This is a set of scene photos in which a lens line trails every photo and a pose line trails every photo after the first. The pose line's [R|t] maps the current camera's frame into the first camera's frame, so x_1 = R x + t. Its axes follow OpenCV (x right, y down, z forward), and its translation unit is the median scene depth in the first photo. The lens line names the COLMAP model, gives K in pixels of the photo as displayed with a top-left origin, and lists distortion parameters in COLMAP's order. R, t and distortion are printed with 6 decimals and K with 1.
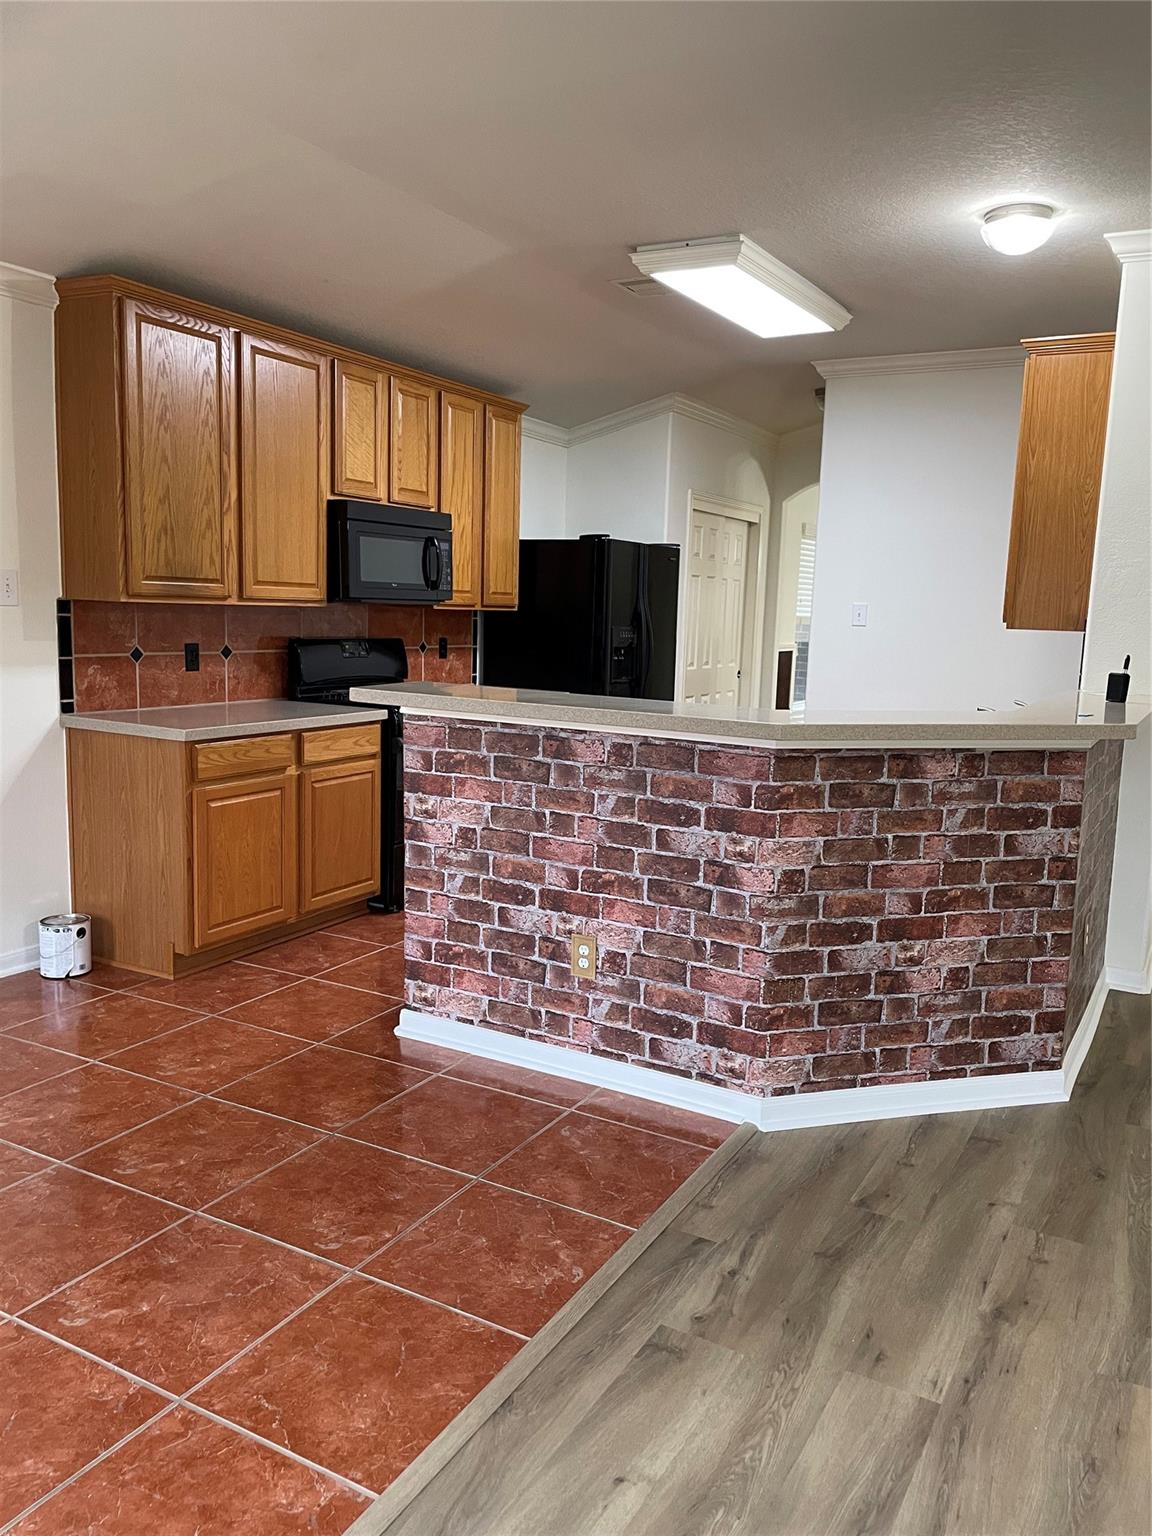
lens RADIAL K [[1165.9, 0, 576.0], [0, 1165.9, 768.0], [0, 0, 1]] dist [0.004946, -0.001290]
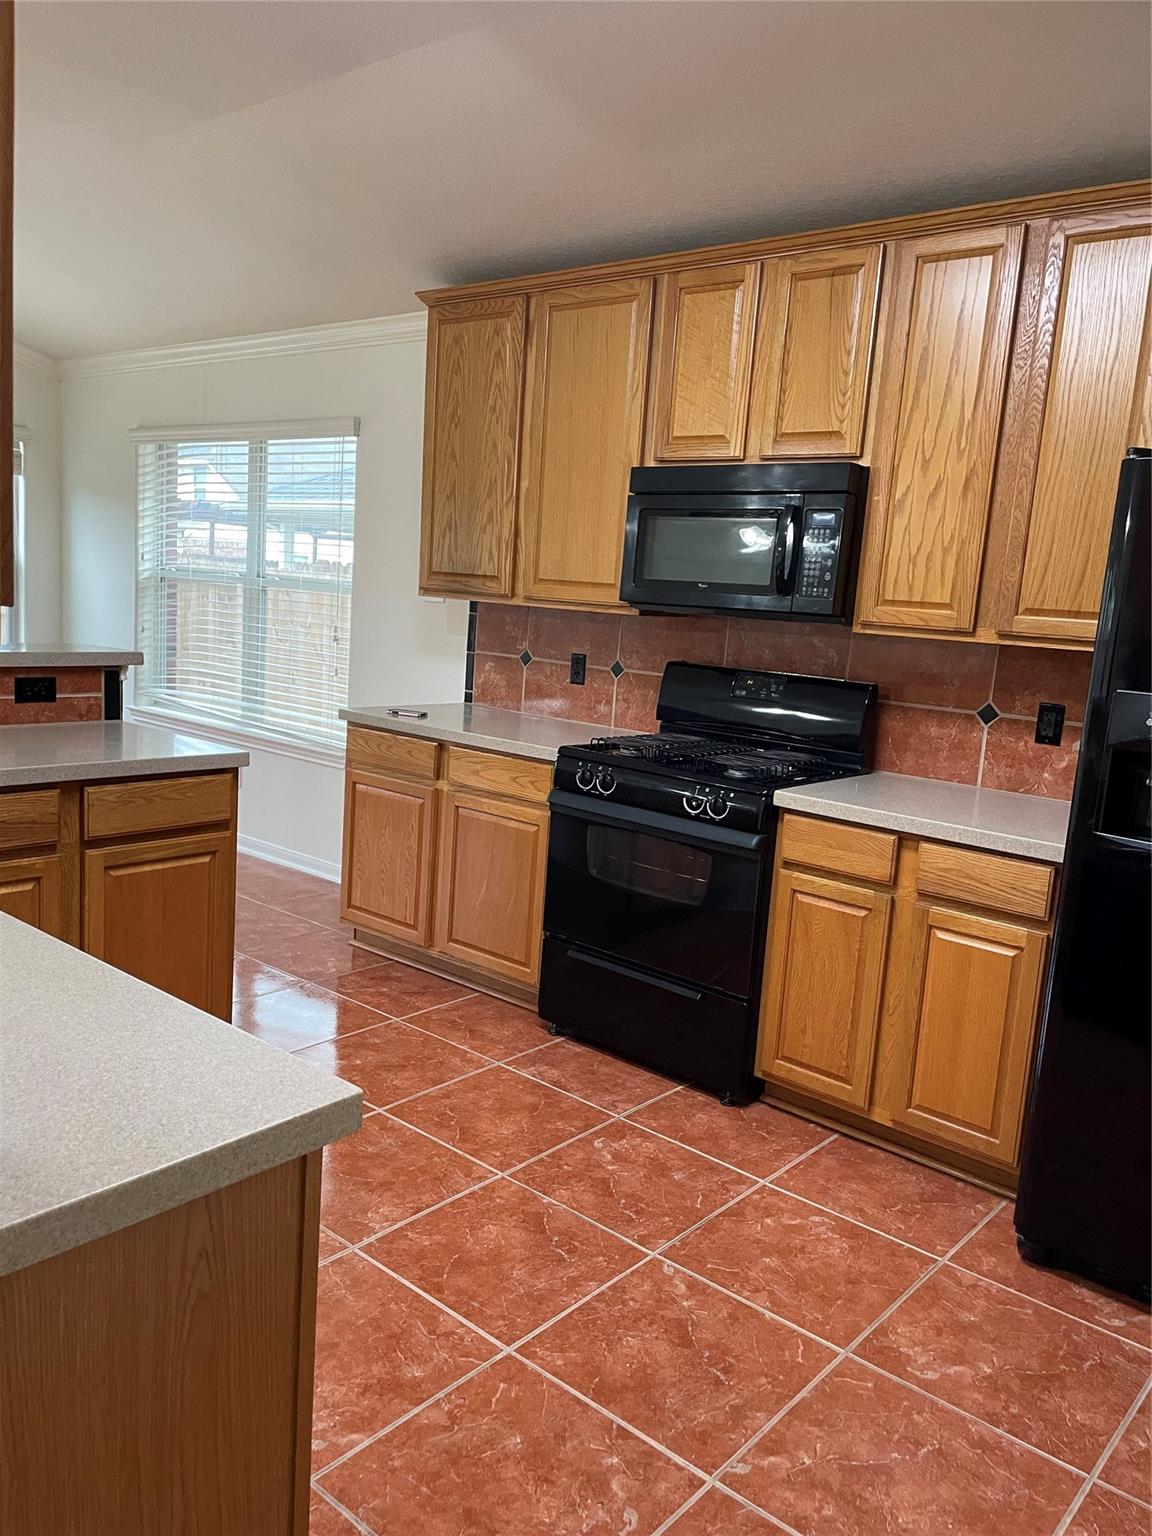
lens RADIAL K [[1165.9, 0, 576.0], [0, 1165.9, 768.0], [0, 0, 1]] dist [0.004946, -0.001290]
pose [[-0.189911, 0.097292, -0.976969, 0.573058], [-0.213568, 0.967156, 0.137830, -0.147590], [0.958291, 0.234825, -0.162895, 1.185997]]
